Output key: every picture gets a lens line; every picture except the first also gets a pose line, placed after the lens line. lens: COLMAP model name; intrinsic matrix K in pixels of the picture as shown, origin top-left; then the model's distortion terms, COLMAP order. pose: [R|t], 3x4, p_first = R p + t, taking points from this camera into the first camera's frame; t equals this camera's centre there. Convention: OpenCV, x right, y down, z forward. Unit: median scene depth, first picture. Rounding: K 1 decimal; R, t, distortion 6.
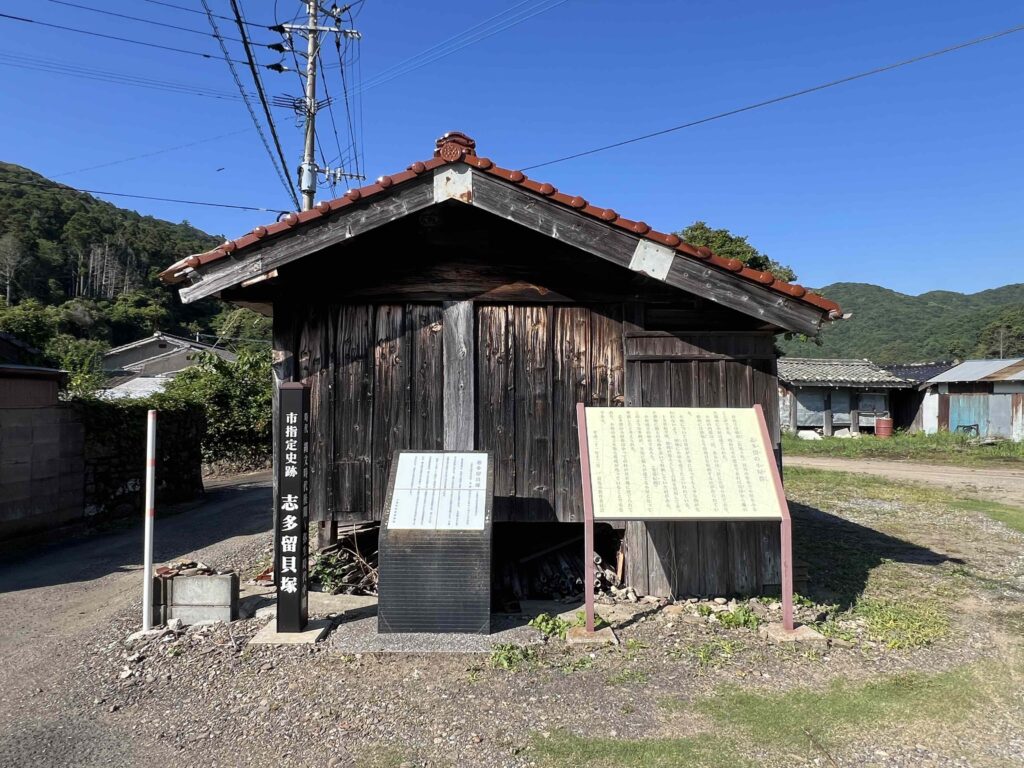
lens RADIAL K [[639.7, 0, 510.1], [0, 639.7, 382.0], [0, 0, 1]] dist [-0.001454, 0.000015]
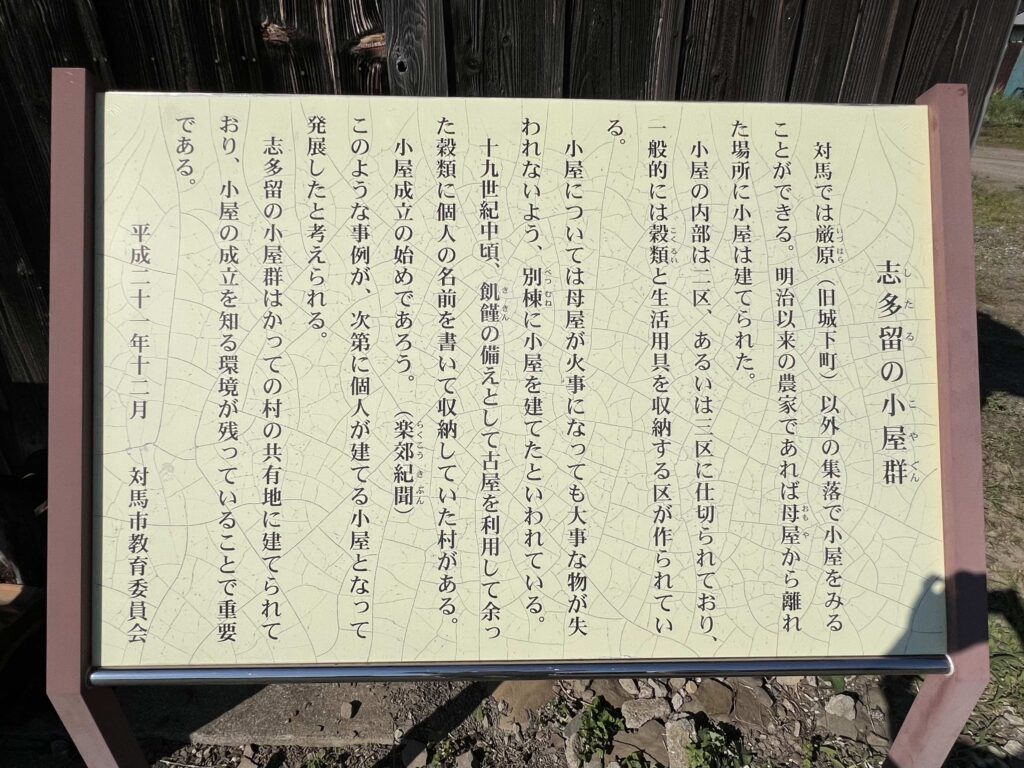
lens RADIAL K [[512.5, 0, 519.1], [0, 512.5, 385.8], [0, 0, 1]] dist [-0.003866, -0.000422]
pose [[0.999945, 0.001208, 0.010404, 0.256323], [-0.006451, 0.853623, 0.520852, 0.034858], [-0.008252, -0.520890, 0.853584, 0.844816]]
